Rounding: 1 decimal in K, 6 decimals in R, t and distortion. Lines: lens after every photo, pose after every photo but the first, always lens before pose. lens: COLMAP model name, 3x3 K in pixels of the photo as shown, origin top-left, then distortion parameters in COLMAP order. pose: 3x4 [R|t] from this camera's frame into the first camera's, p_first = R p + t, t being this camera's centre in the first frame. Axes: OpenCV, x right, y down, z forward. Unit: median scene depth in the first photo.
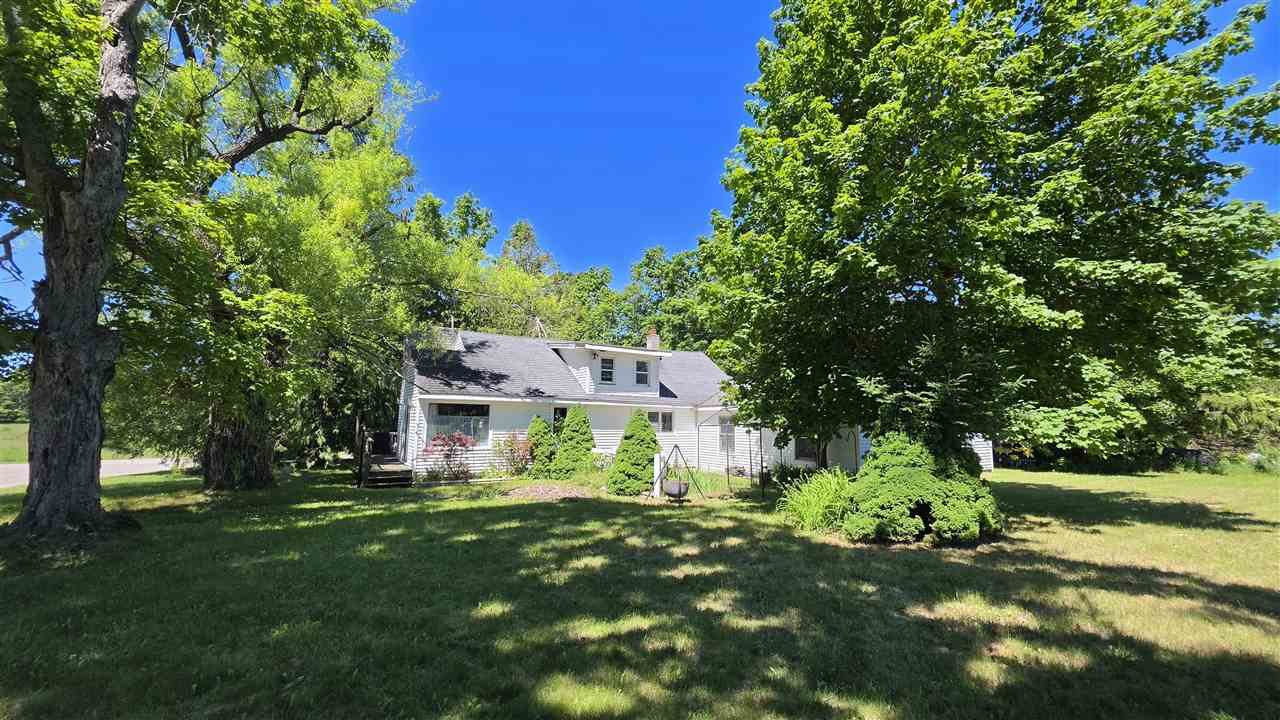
lens RADIAL K [[498.2, 0, 647.0], [0, 498.2, 360.0], [0, 0, 1]] dist [-0.001558, -0.000400]
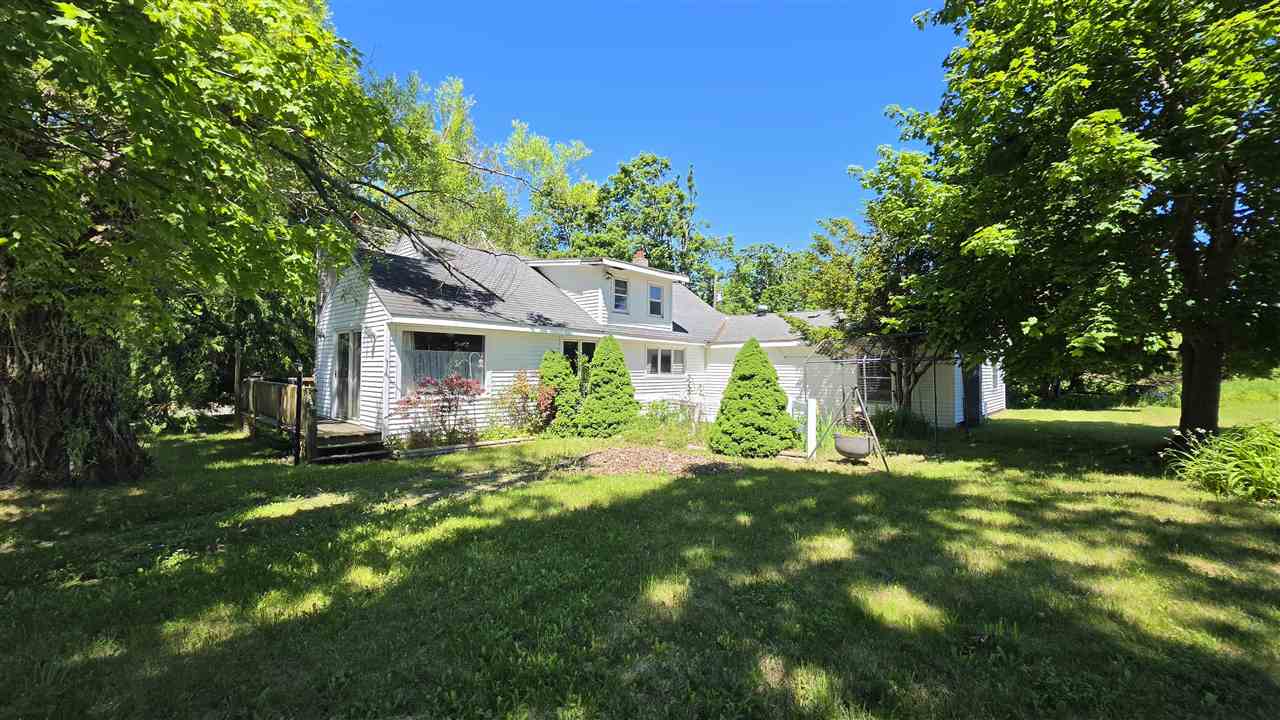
lens RADIAL K [[498.2, 0, 647.0], [0, 498.2, 360.0], [0, 0, 1]] dist [-0.001558, -0.000400]
pose [[0.966857, -0.001884, 0.255310, -0.271832], [-0.025147, 0.994408, 0.102571, 0.046549], [-0.254075, -0.105591, 0.961403, 0.266860]]
